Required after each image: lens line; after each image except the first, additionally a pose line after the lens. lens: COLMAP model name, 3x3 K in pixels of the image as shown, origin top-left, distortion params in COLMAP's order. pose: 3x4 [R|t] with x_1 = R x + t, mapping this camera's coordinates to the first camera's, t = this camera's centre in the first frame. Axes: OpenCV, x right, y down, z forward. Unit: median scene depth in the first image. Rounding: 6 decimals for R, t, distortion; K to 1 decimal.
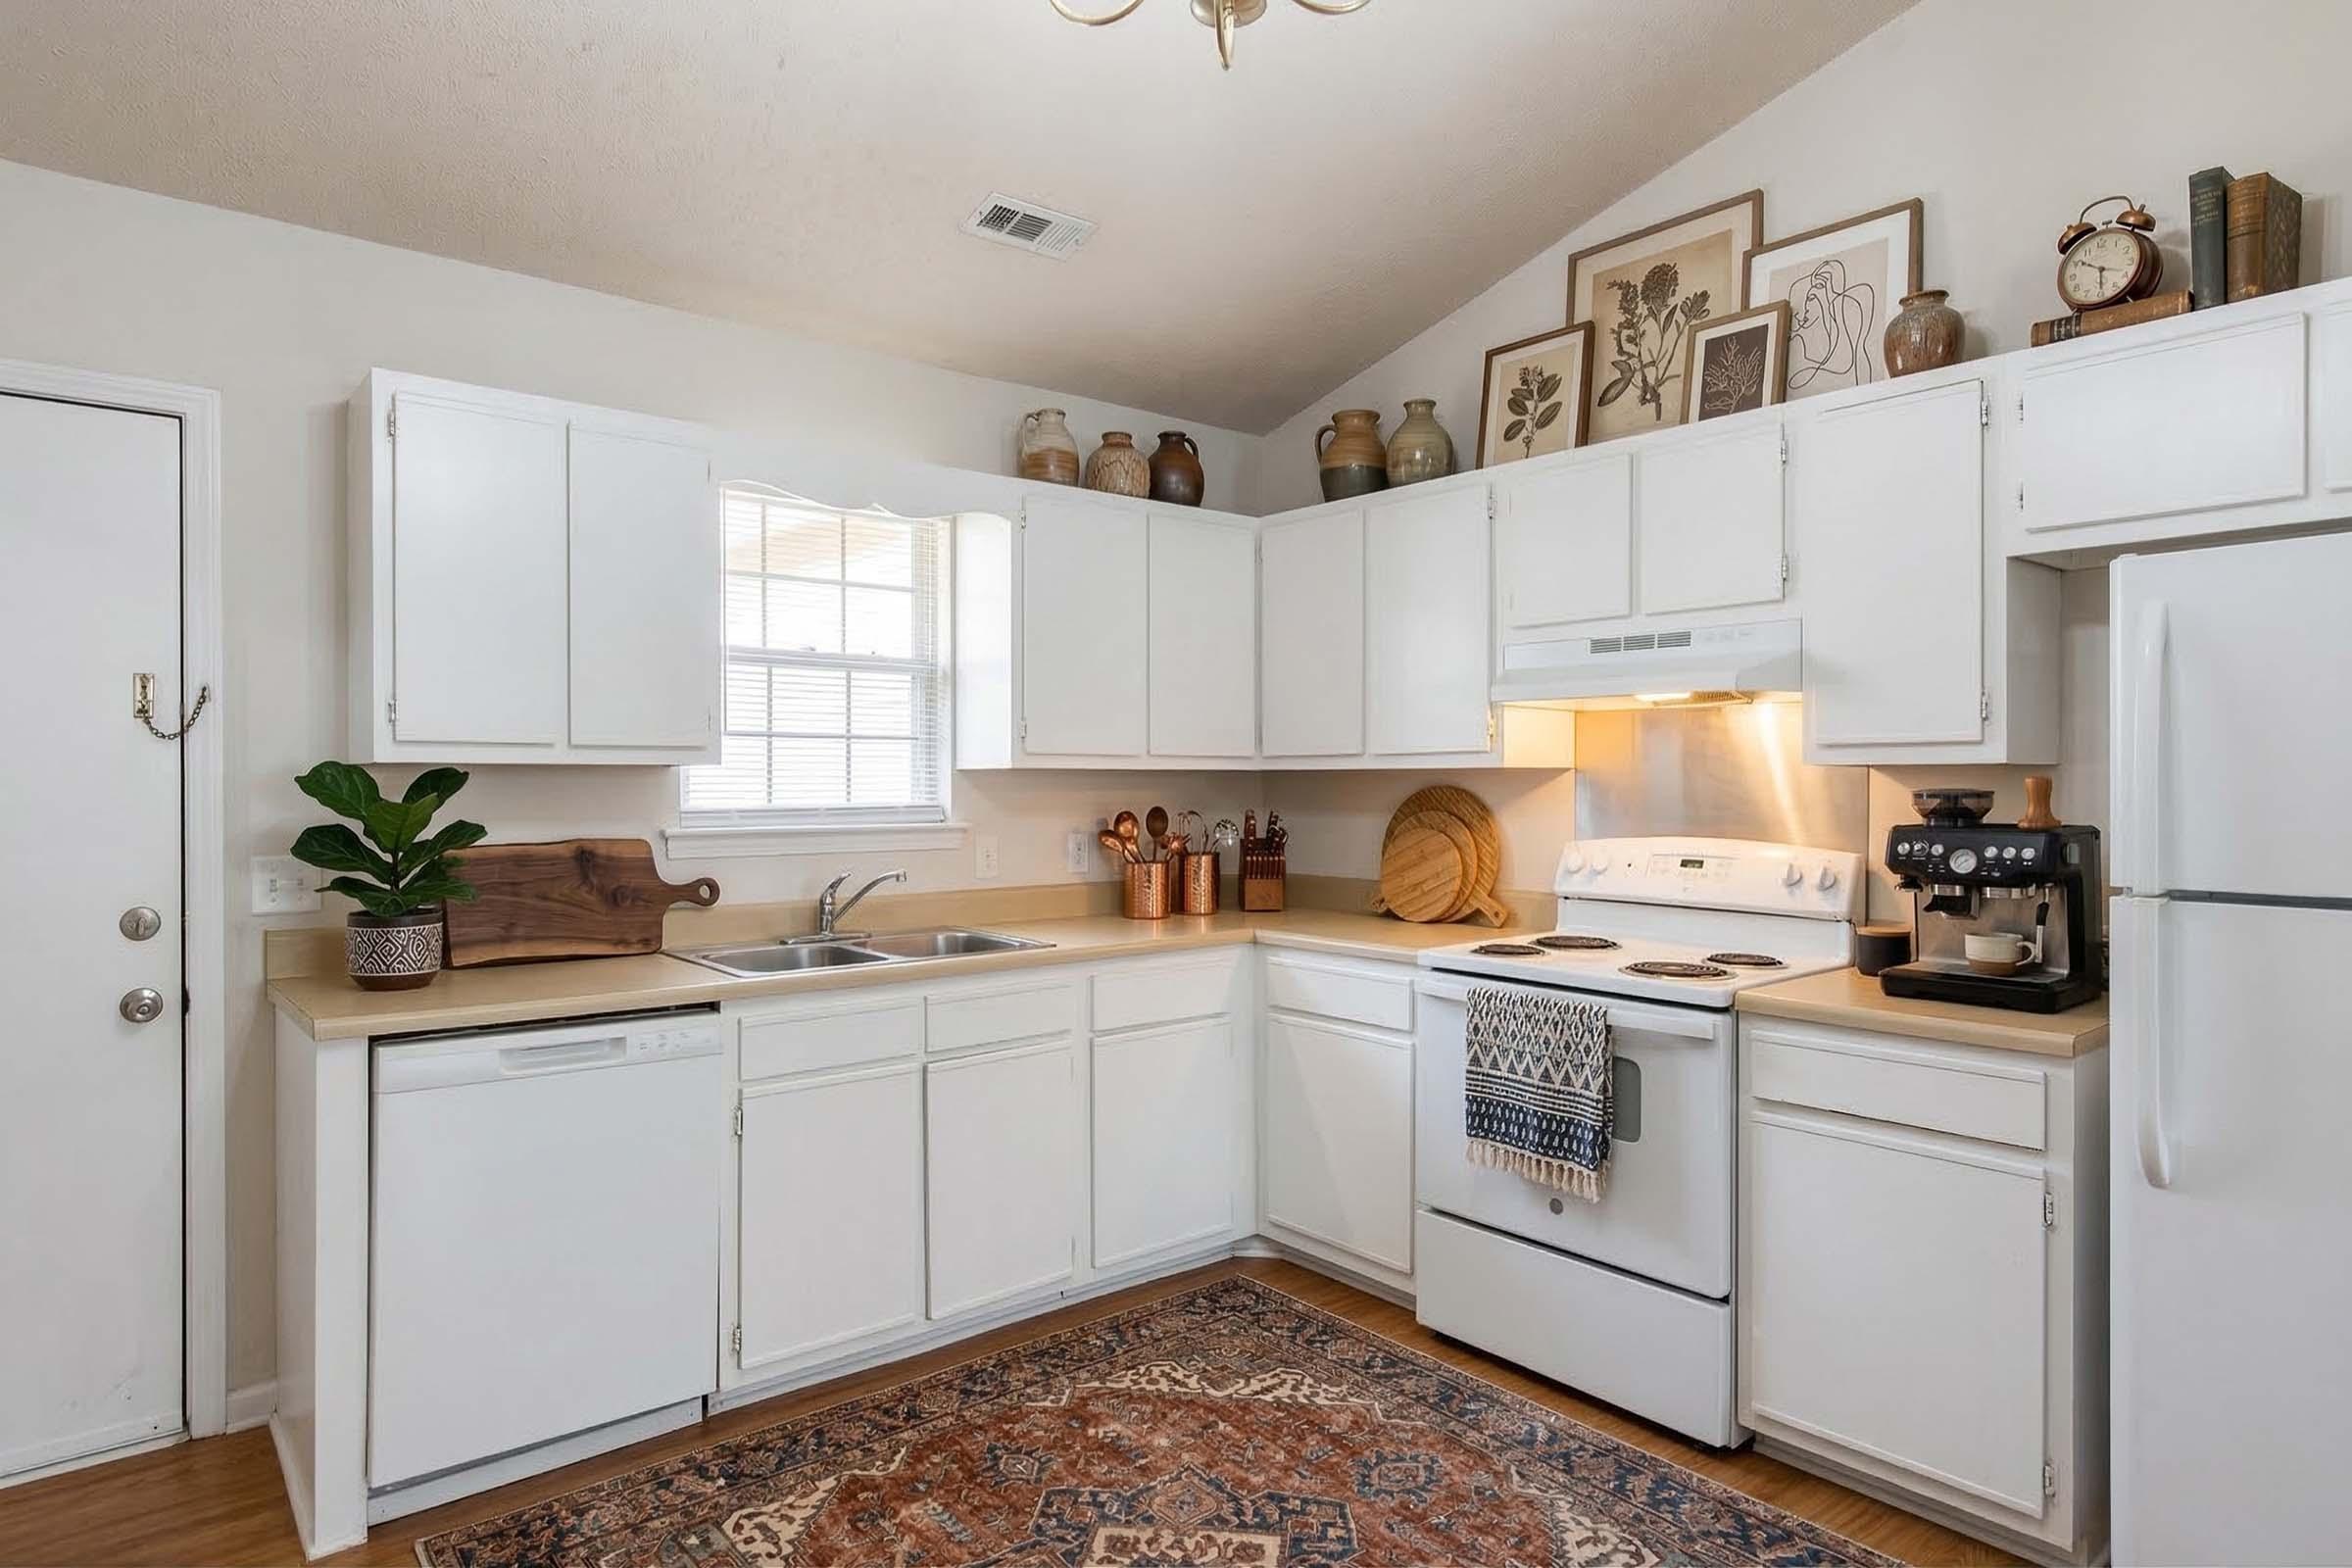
lens RADIAL K [[1358.9, 0, 1176.0], [0, 1358.9, 784.0], [0, 0, 1]] dist [-0.000429, -0.001479]
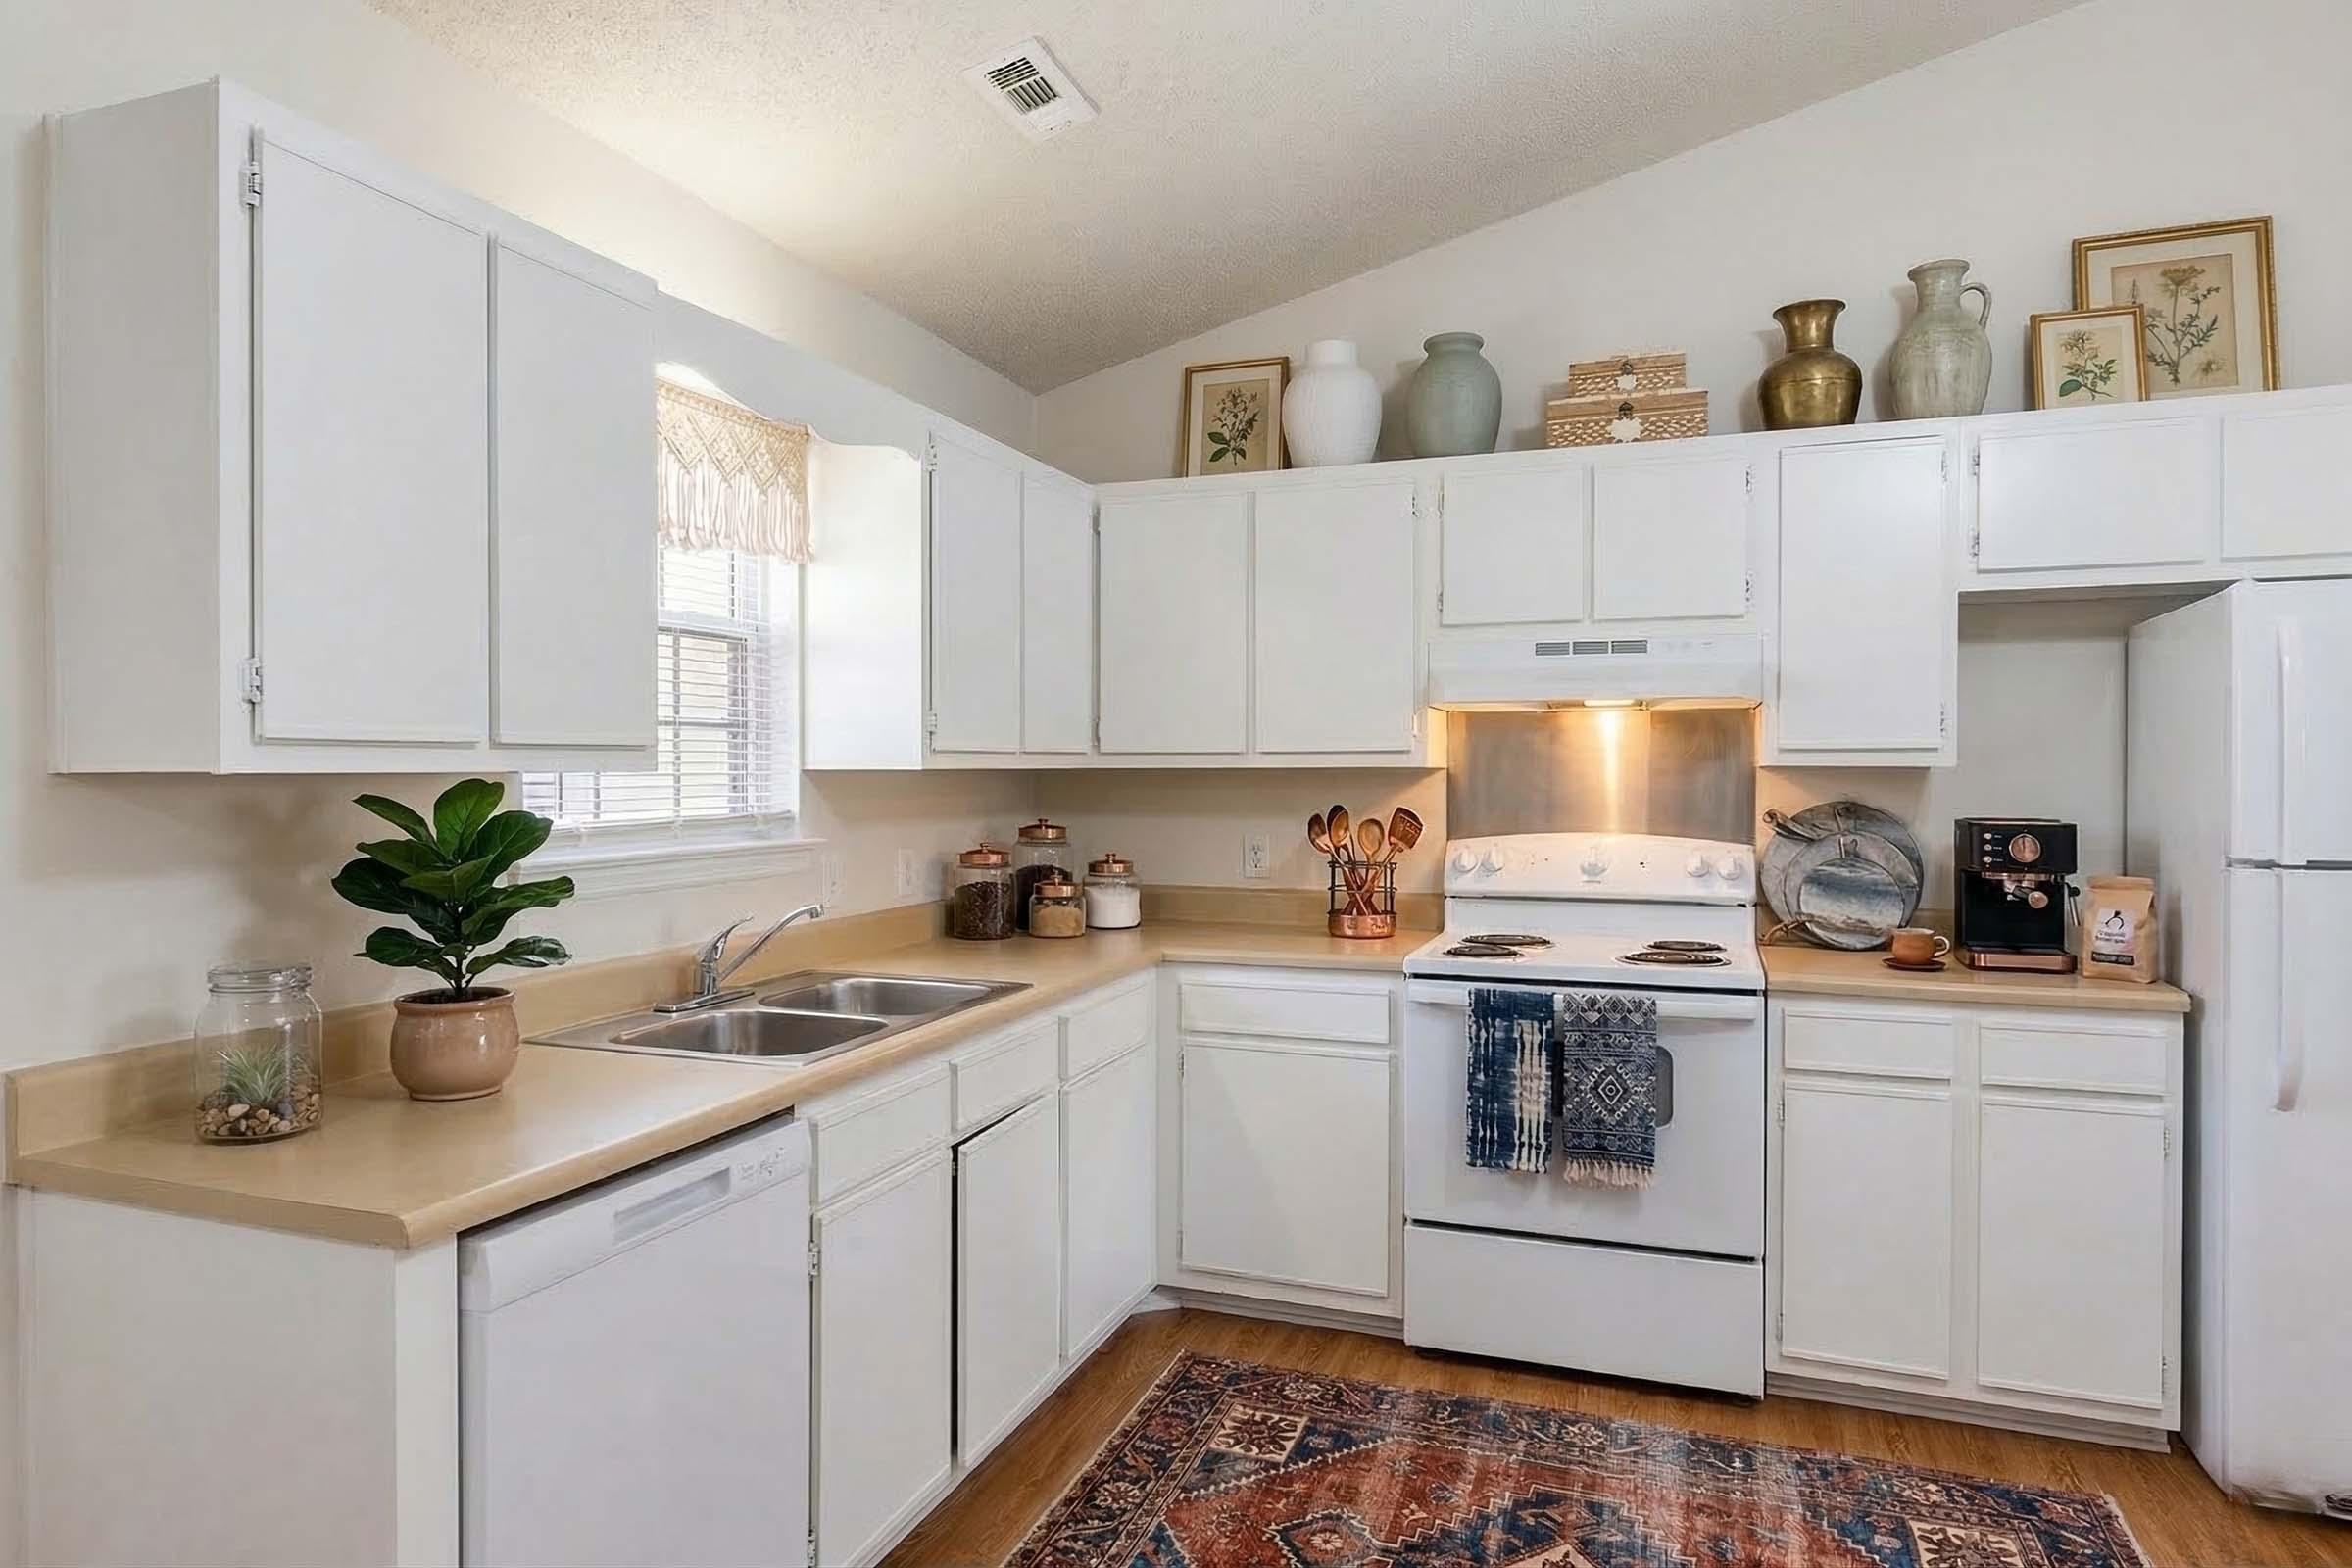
lens RADIAL K [[1329.9, 0, 1184.9], [0, 1329.9, 793.4], [0, 0, 1]] dist [0.015865, 0.000686]
pose [[0.858279, -0.014523, 0.512978, -0.453488], [0.007551, 0.999849, 0.015673, -0.010413], [-0.513128, -0.009578, 0.858258, 0.281942]]
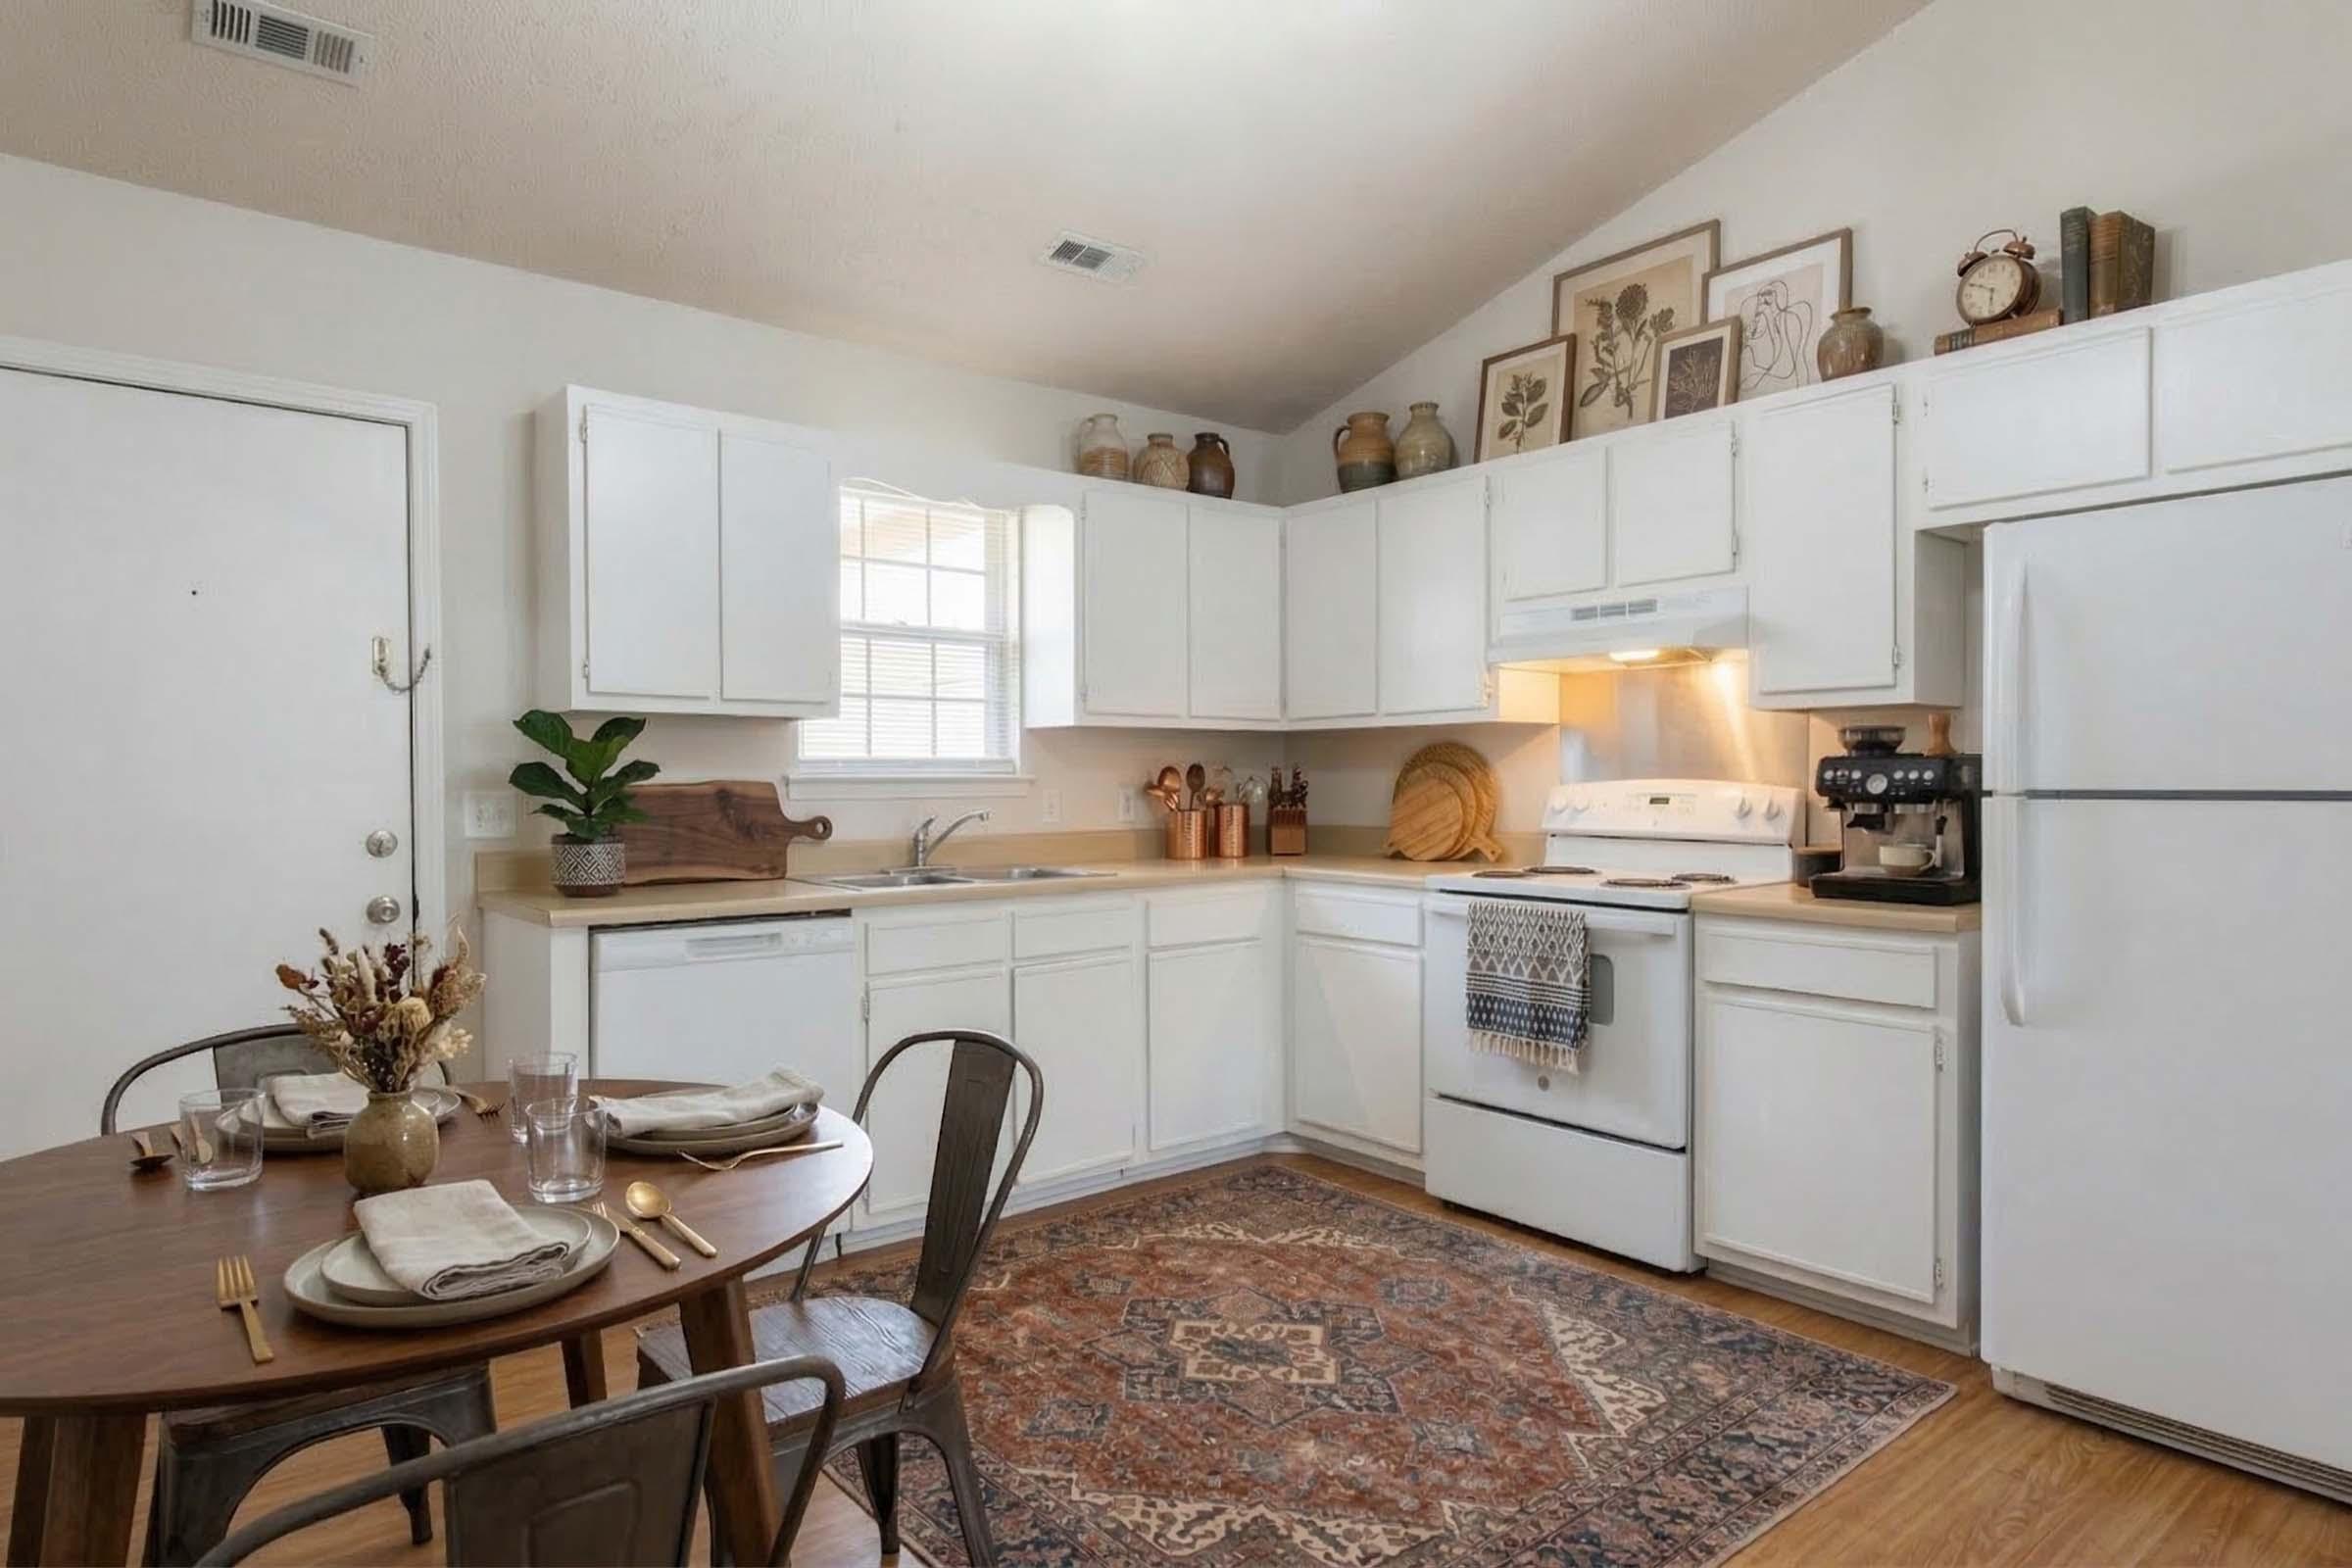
lens RADIAL K [[1329.9, 0, 1184.9], [0, 1329.9, 793.4], [0, 0, 1]] dist [0.015865, 0.000686]
pose [[0.999971, -0.007592, 0.000734, -0.031348], [0.007582, 0.999887, 0.012973, 0.036624], [-0.000833, -0.012967, 0.999916, -0.153558]]
